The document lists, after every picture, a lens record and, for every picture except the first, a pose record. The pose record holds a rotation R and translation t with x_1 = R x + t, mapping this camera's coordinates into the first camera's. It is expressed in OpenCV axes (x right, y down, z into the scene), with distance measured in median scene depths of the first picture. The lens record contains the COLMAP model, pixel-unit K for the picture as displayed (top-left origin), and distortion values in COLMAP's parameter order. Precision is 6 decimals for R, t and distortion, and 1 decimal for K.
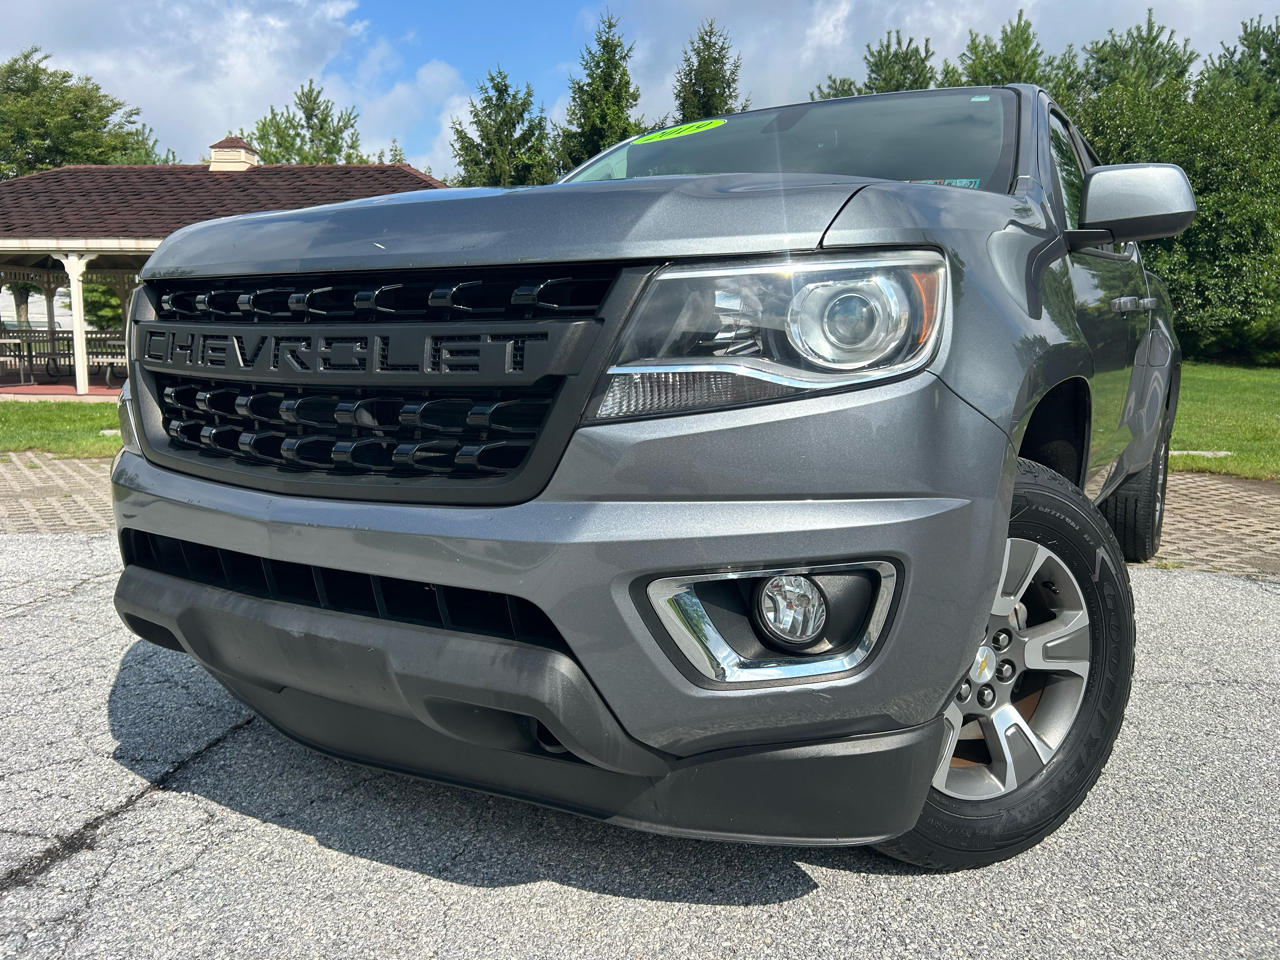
lens RADIAL K [[954.8, 0, 640.0], [0, 954.8, 480.0], [0, 0, 1]] dist [0.045348, -0.057033]
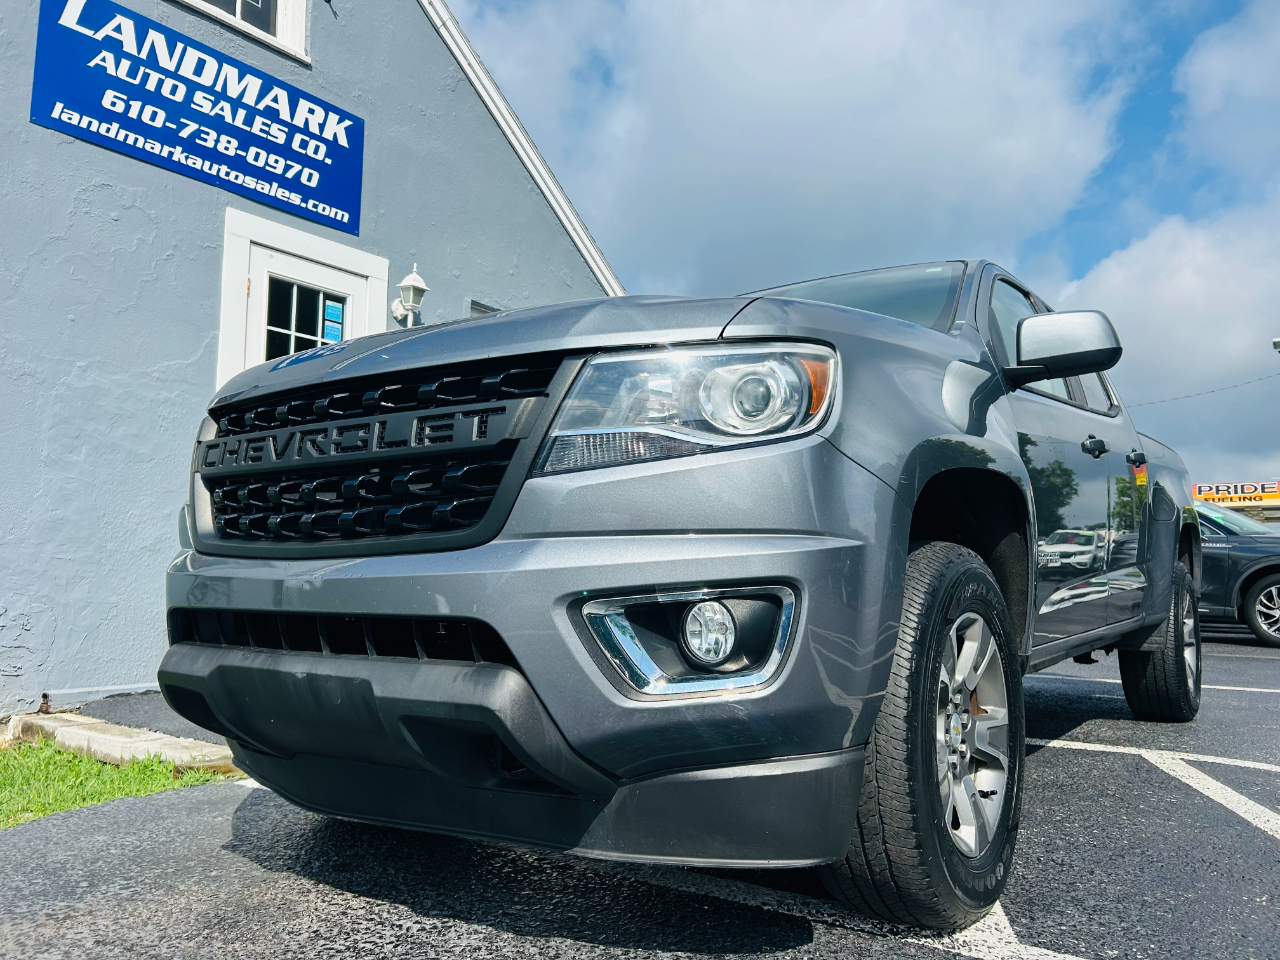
lens RADIAL K [[954.8, 0, 640.0], [0, 954.8, 480.0], [0, 0, 1]] dist [0.045348, -0.057033]
pose [[0.997550, -0.021142, -0.066690, 0.156674], [0.006221, 0.976276, -0.216440, 0.205019], [0.069683, 0.215494, 0.974016, -0.187724]]
